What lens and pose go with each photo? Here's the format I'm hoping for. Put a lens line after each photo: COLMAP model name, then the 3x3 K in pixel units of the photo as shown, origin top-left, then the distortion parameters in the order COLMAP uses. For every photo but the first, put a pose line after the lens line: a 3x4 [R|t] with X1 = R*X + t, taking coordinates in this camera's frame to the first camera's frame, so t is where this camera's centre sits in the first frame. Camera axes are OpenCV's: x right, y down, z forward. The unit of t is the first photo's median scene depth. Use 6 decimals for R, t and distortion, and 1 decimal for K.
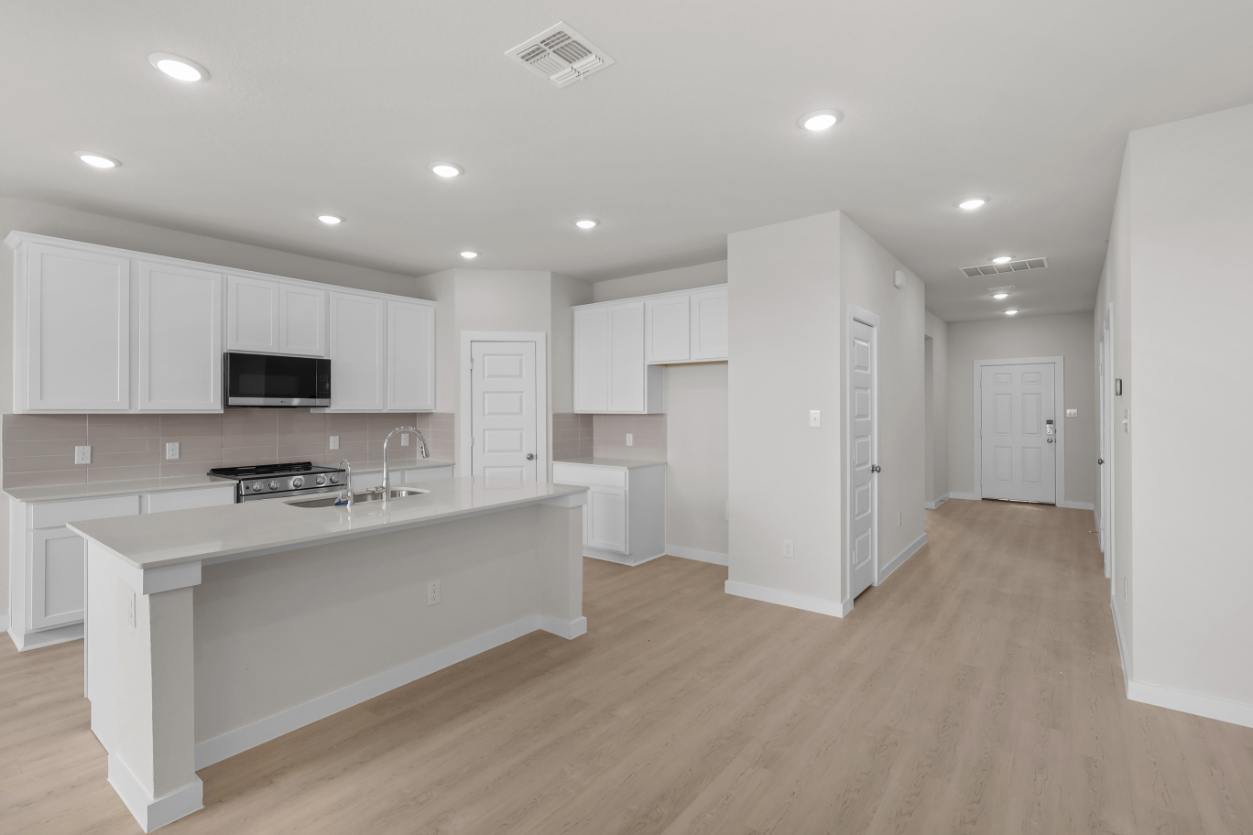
lens RADIAL K [[578.1, 0, 622.3], [0, 578.1, 410.9], [0, 0, 1]] dist [-0.002185, 0.001344]
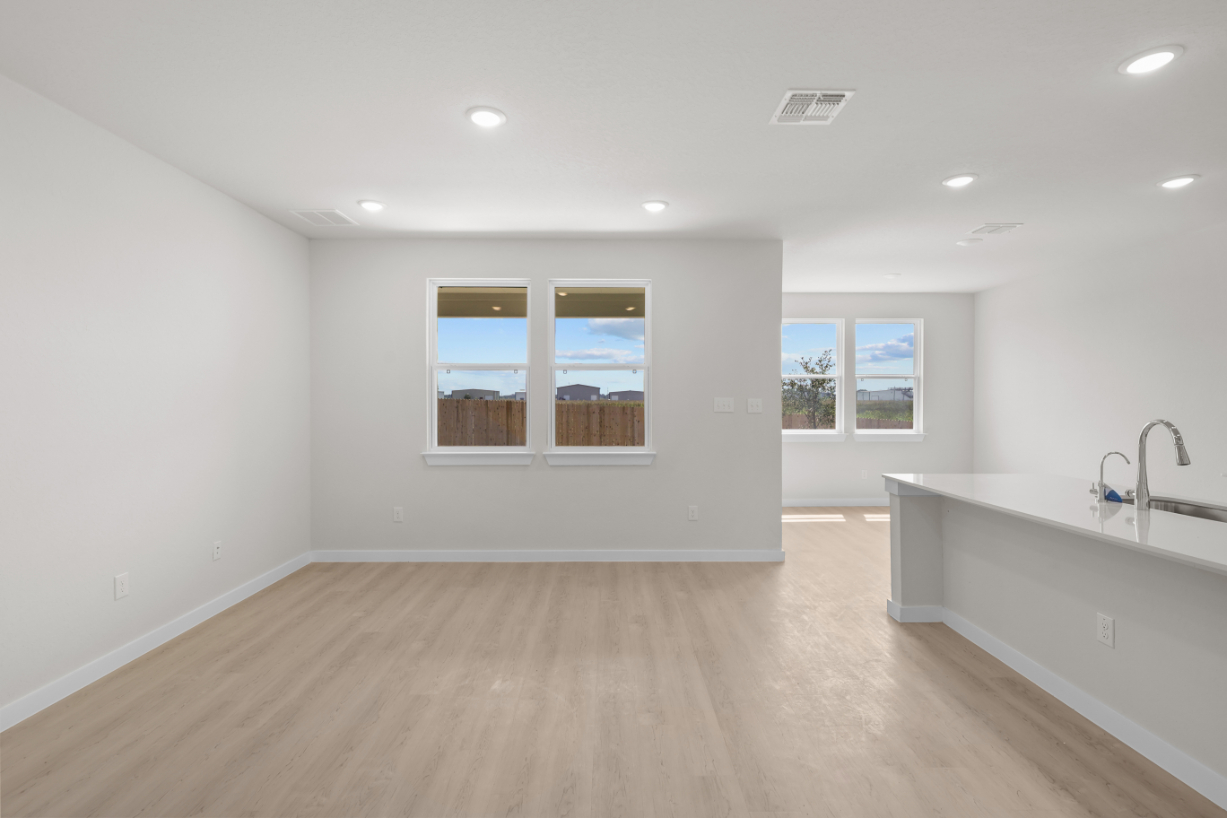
lens RADIAL K [[566.1, 0, 612.4], [0, 566.1, 402.4], [0, 0, 1]] dist [-0.002185, 0.001344]
pose [[-0.784238, 0.003505, -0.620450, 0.457379], [-0.001554, 0.999970, 0.007612, 0.000277], [0.620458, 0.006934, -0.784209, 0.797389]]
